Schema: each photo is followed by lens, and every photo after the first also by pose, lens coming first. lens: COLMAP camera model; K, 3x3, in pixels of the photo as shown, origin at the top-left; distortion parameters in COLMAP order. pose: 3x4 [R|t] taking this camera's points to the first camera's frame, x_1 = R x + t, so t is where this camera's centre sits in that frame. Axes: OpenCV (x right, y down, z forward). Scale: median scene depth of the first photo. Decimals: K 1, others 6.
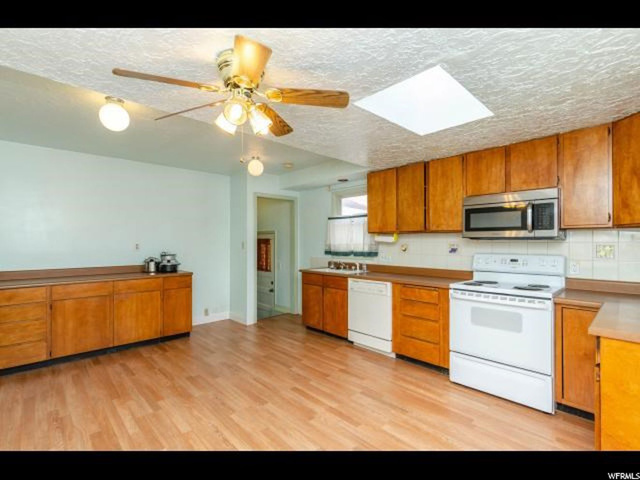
lens RADIAL K [[302.2, 0, 316.5], [0, 302.2, 240.8], [0, 0, 1]] dist [-0.000476, -0.000102]
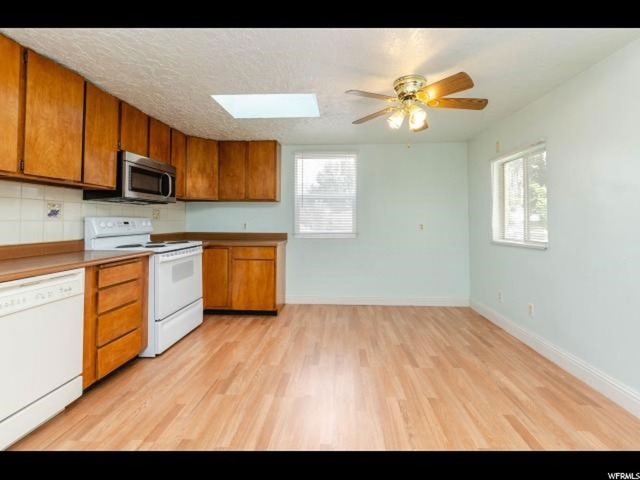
lens RADIAL K [[293.0, 0, 322.9], [0, 293.0, 209.9], [0, 0, 1]] dist [0.000000, -0.000314]
pose [[-0.691578, 0.025825, 0.721840, -0.478281], [-0.002434, 0.999272, -0.038083, 0.052313], [-0.722297, -0.028095, -0.691012, 1.108534]]
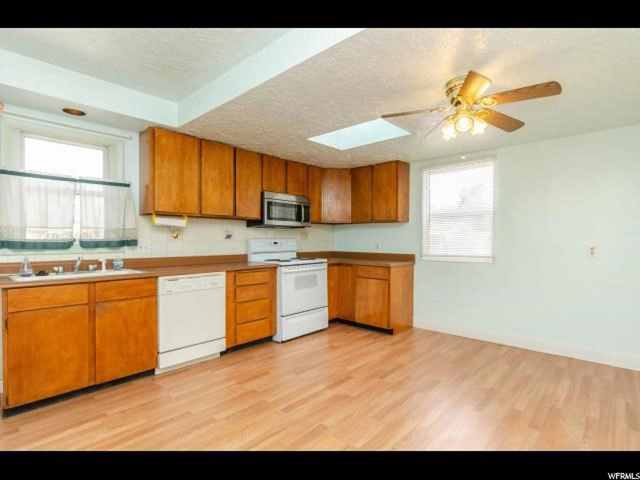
lens RADIAL K [[325.5, 0, 330.2], [0, 325.5, 240.0], [0, 0, 1]] dist [0.000030, 0.000132]
pose [[-0.088530, -0.001528, 0.996072, -0.772538], [-0.004761, 0.999988, 0.001111, 0.044727], [-0.996062, -0.004643, -0.088536, 0.813745]]
